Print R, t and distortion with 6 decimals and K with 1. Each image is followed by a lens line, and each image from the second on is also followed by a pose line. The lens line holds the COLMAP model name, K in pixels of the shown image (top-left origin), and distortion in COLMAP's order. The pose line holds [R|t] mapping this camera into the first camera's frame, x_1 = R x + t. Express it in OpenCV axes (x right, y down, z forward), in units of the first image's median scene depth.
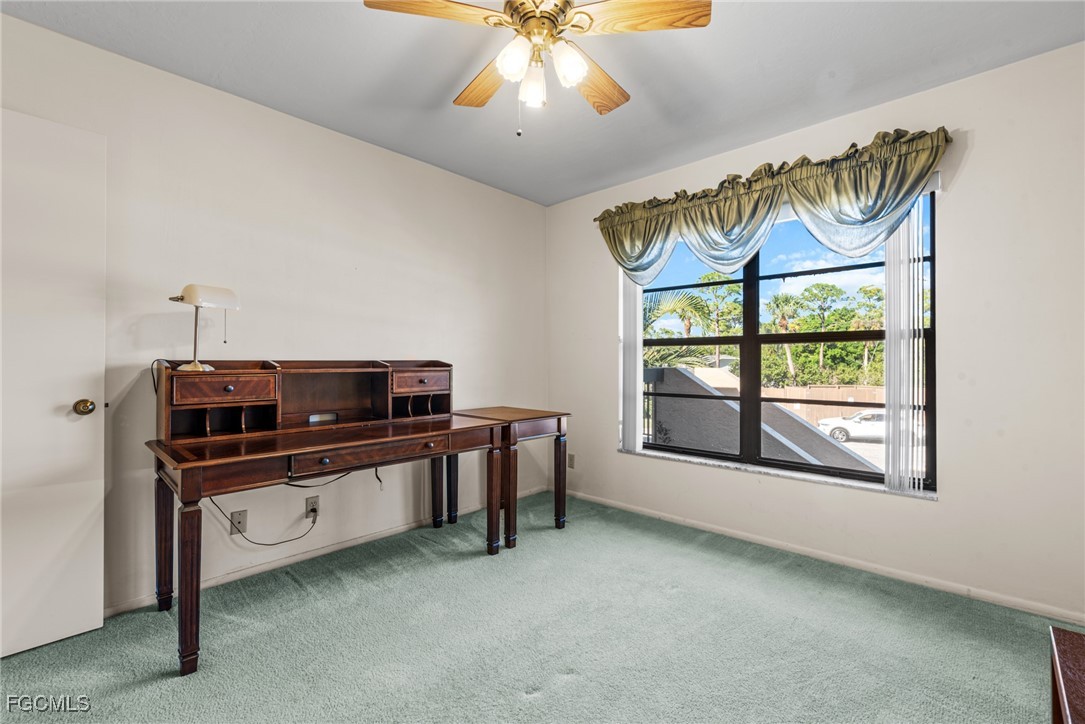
lens RADIAL K [[473.0, 0, 537.7], [0, 473.0, 356.4], [0, 0, 1]] dist [0.001721, -0.000536]
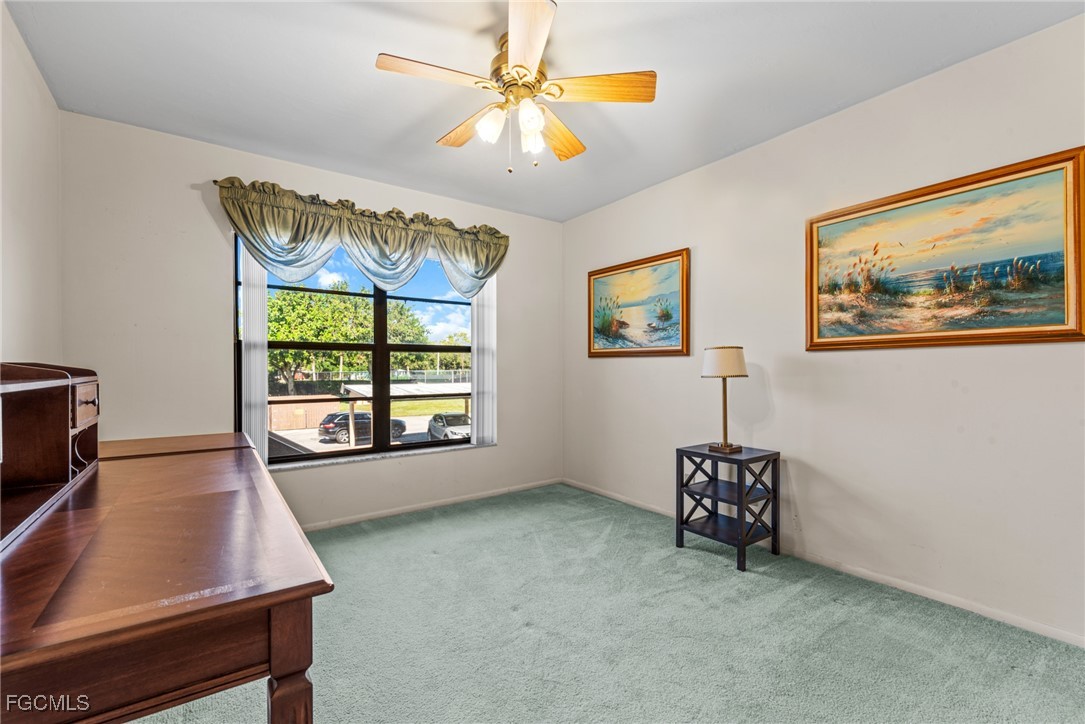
lens RADIAL K [[473.0, 0, 538.3], [0, 473.0, 366.7], [0, 0, 1]] dist [0.001721, -0.000536]
pose [[0.176138, -0.000303, 0.984365, -0.725391], [-0.008858, 0.999959, 0.001893, 0.007762], [-0.984326, -0.009053, 0.176128, 0.456004]]
